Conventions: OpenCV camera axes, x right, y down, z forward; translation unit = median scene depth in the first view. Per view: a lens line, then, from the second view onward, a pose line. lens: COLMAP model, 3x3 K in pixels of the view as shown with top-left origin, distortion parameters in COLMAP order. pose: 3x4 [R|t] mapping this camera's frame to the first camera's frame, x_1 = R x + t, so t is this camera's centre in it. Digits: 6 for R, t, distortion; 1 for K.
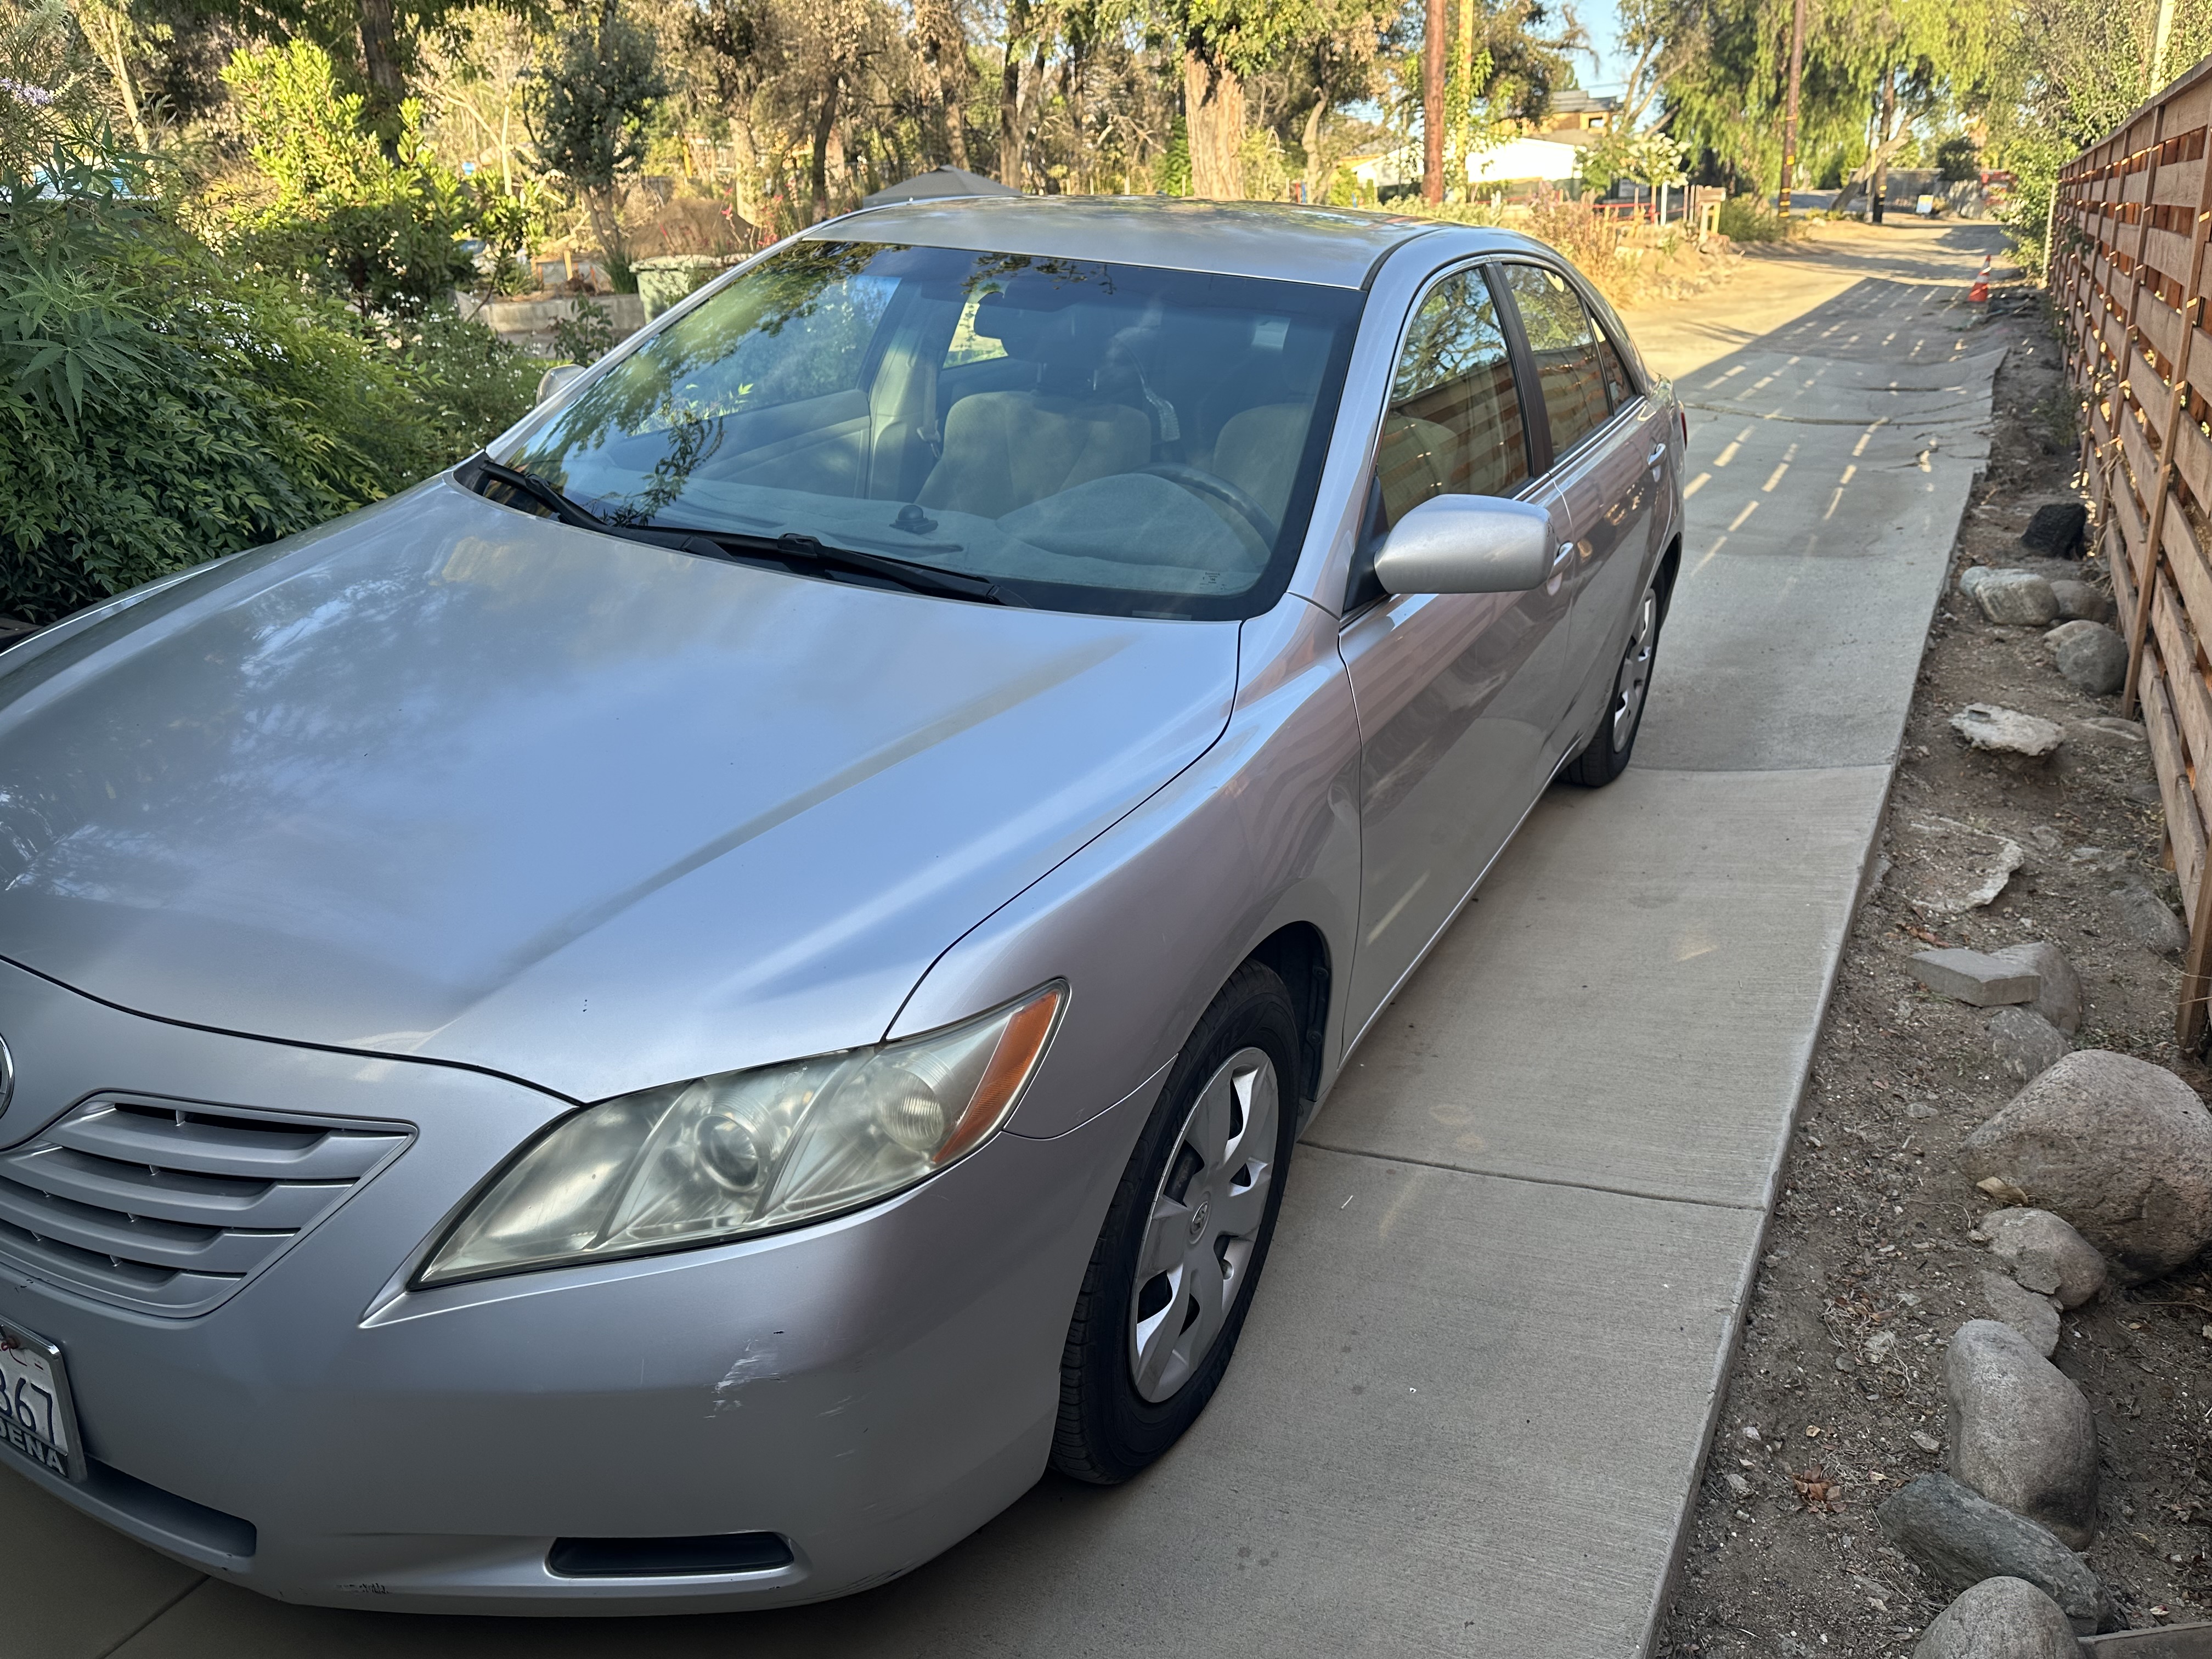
lens RADIAL K [[1563.6, 0, 1106.0], [0, 1563.6, 829.5], [0, 0, 1]] dist [0.007619, -0.009787]
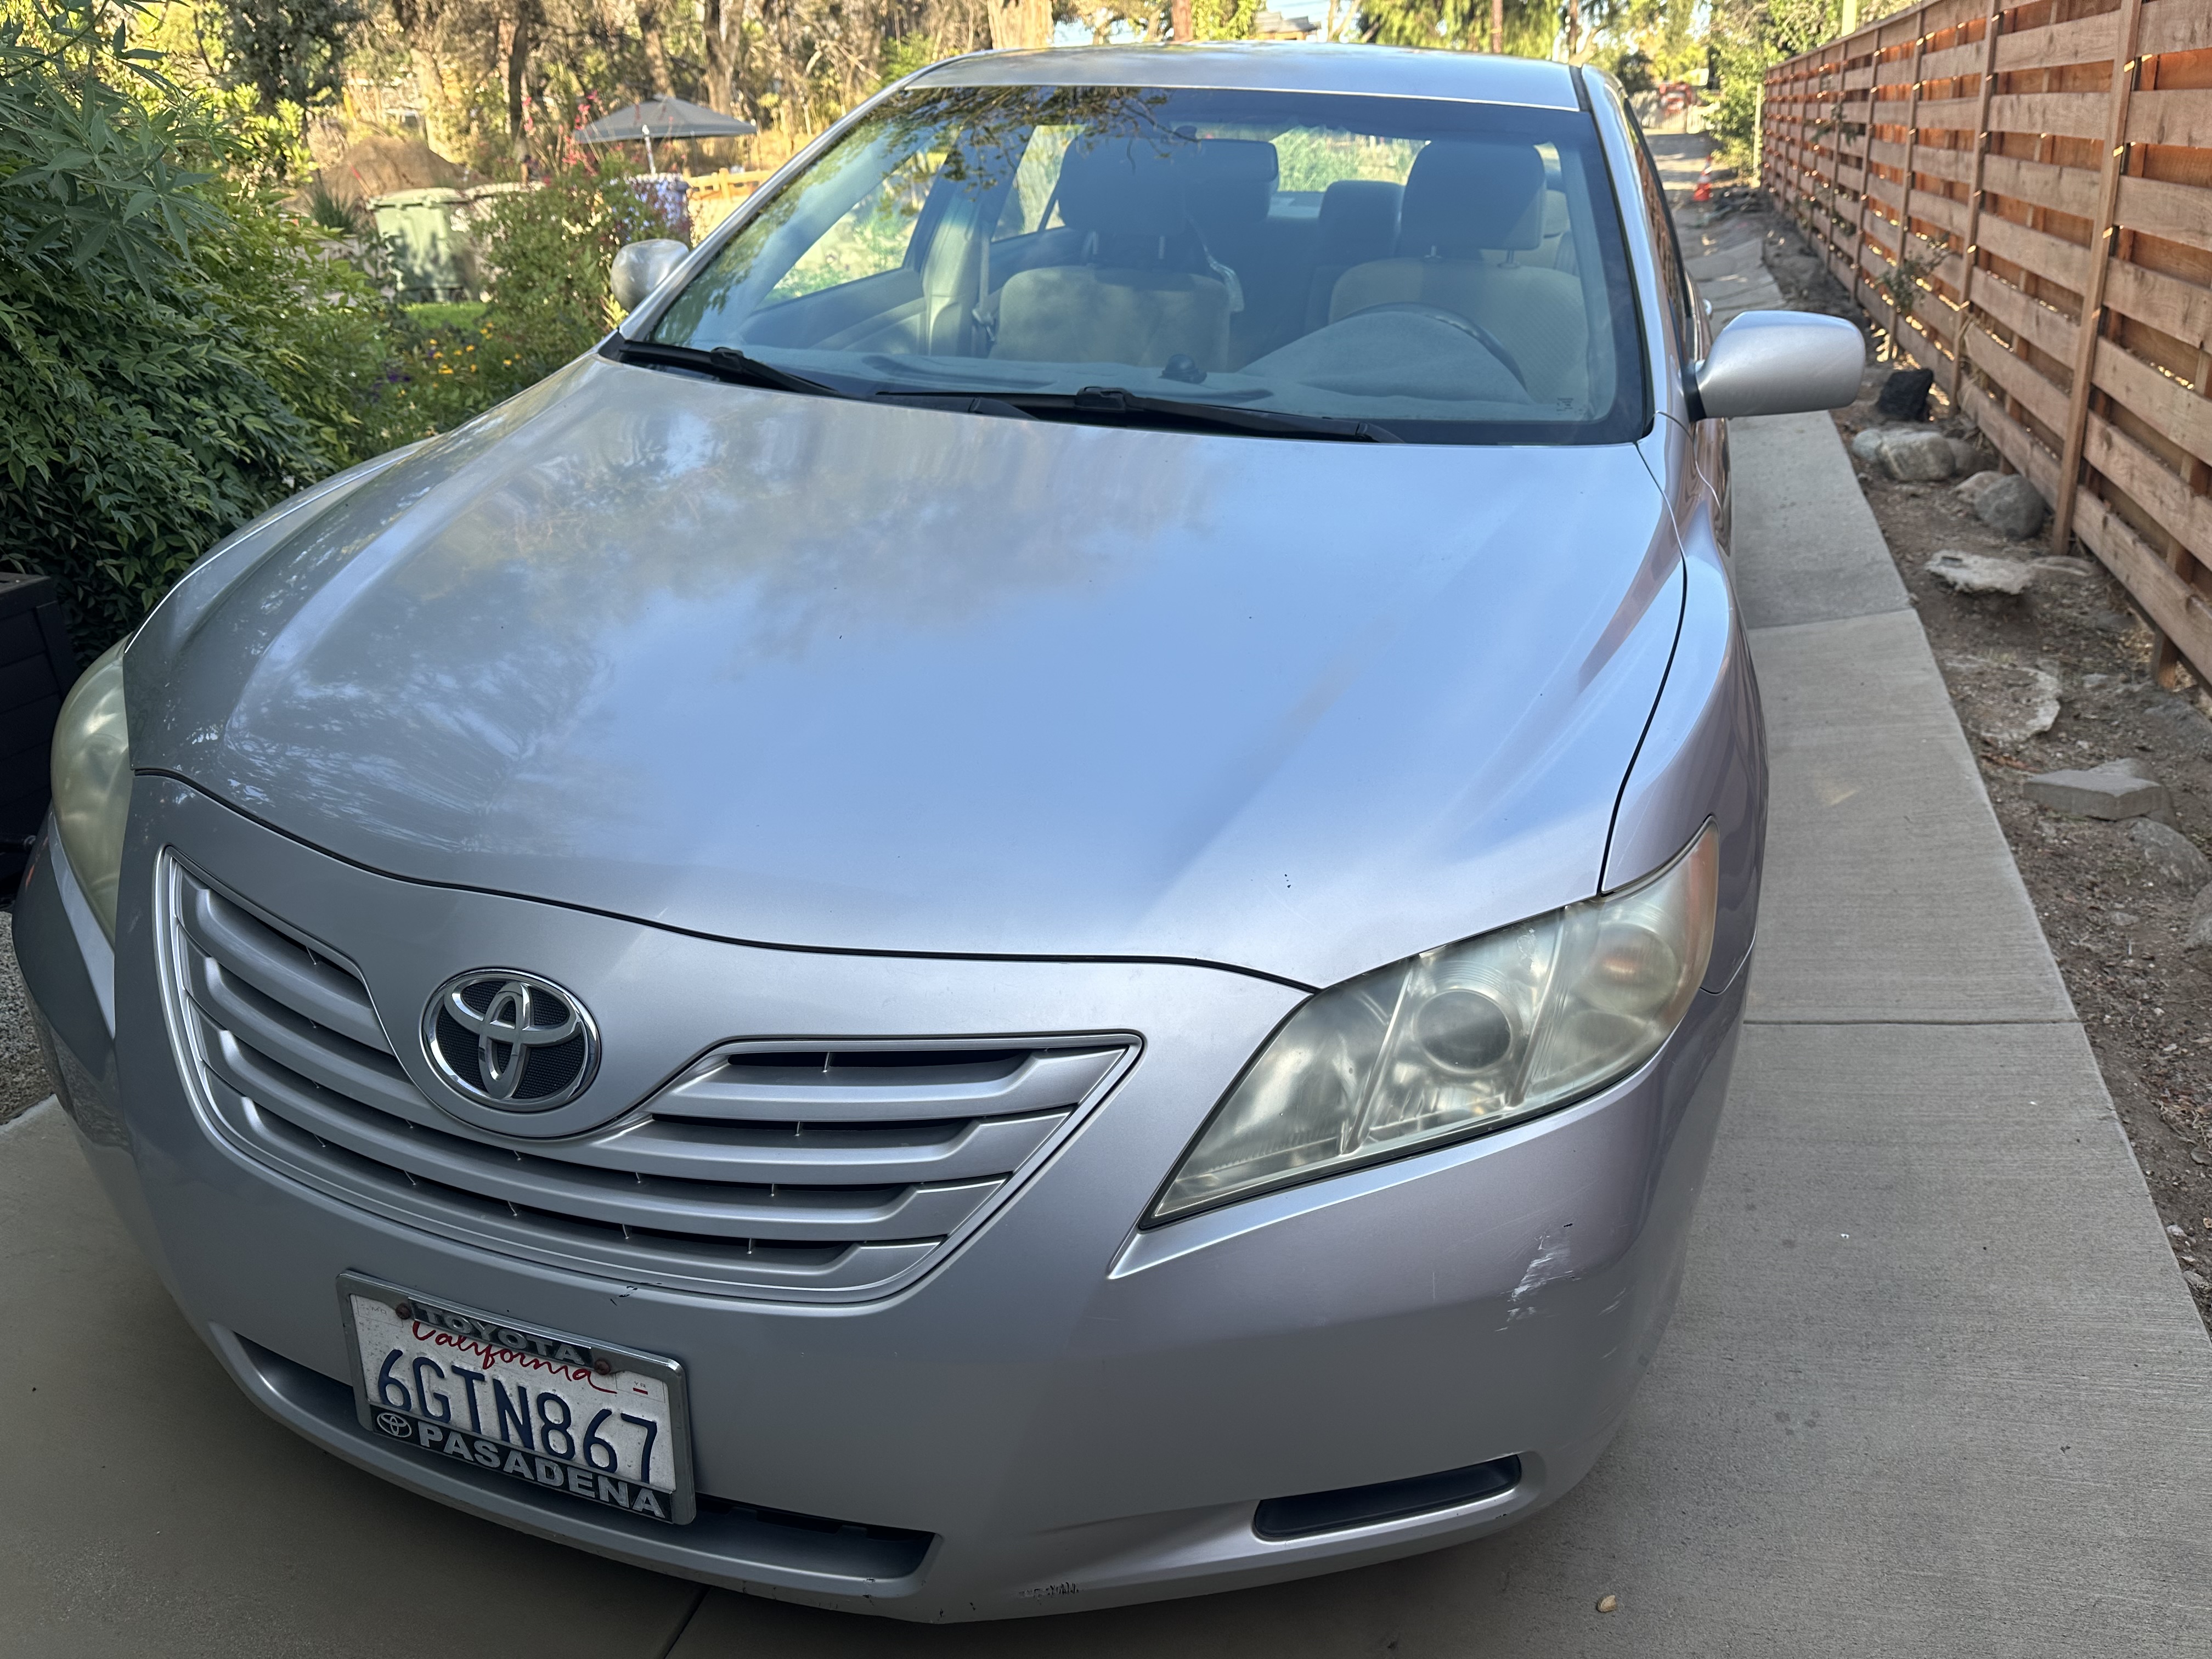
lens RADIAL K [[1576.6, 0, 1106.0], [0, 1576.6, 829.5], [0, 0, 1]] dist [-0.003888, 0.000669]
pose [[0.984660, -0.091841, 0.148357, -0.145554], [0.086504, 0.995364, 0.042050, 0.010403], [-0.151531, -0.028572, 0.988040, 0.043534]]
